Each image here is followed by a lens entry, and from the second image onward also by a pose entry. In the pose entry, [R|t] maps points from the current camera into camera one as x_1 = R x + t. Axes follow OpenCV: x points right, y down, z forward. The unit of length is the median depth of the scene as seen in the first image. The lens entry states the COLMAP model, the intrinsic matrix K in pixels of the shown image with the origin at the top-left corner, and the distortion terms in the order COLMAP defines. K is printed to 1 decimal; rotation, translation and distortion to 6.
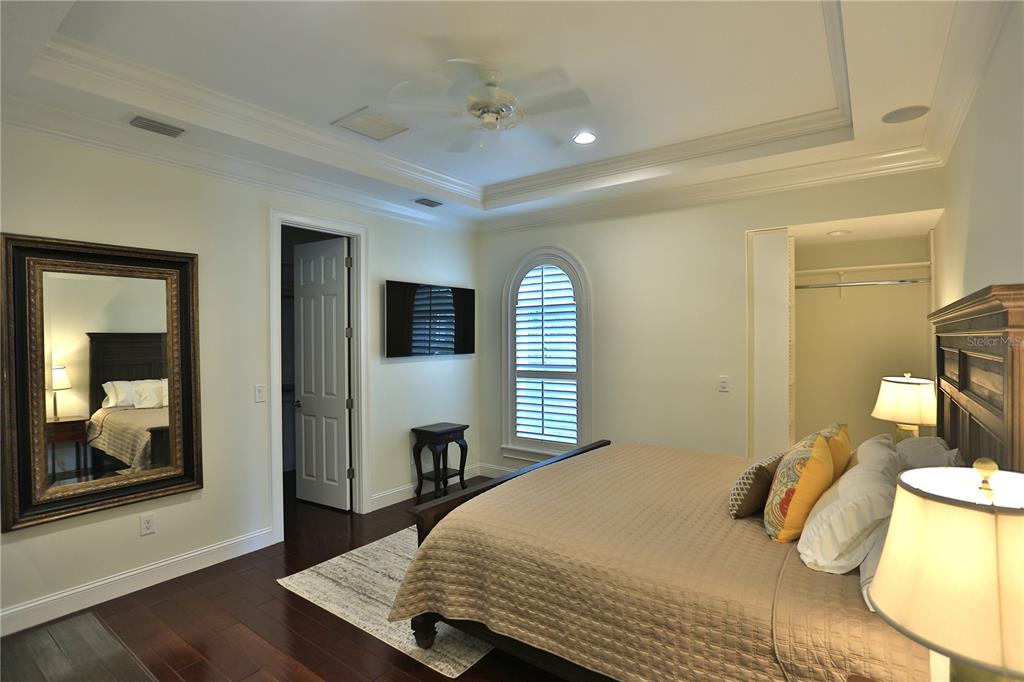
lens RADIAL K [[506.2, 0, 516.9], [0, 506.2, 339.1], [0, 0, 1]] dist [-0.056377, 0.025673]
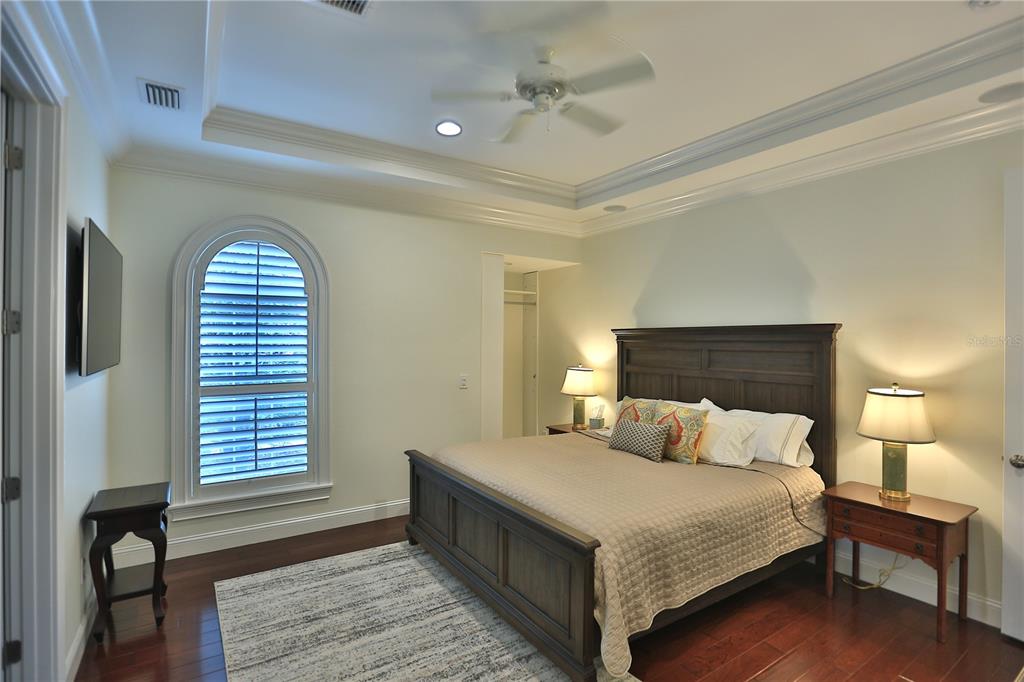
lens RADIAL K [[506.2, 0, 516.9], [0, 506.2, 339.1], [0, 0, 1]] dist [-0.056377, 0.025673]
pose [[0.349719, 0.010478, 0.936796, -0.515080], [-0.004707, 0.999944, -0.009427, 0.002577], [-0.936843, -0.001112, 0.349749, 0.403513]]
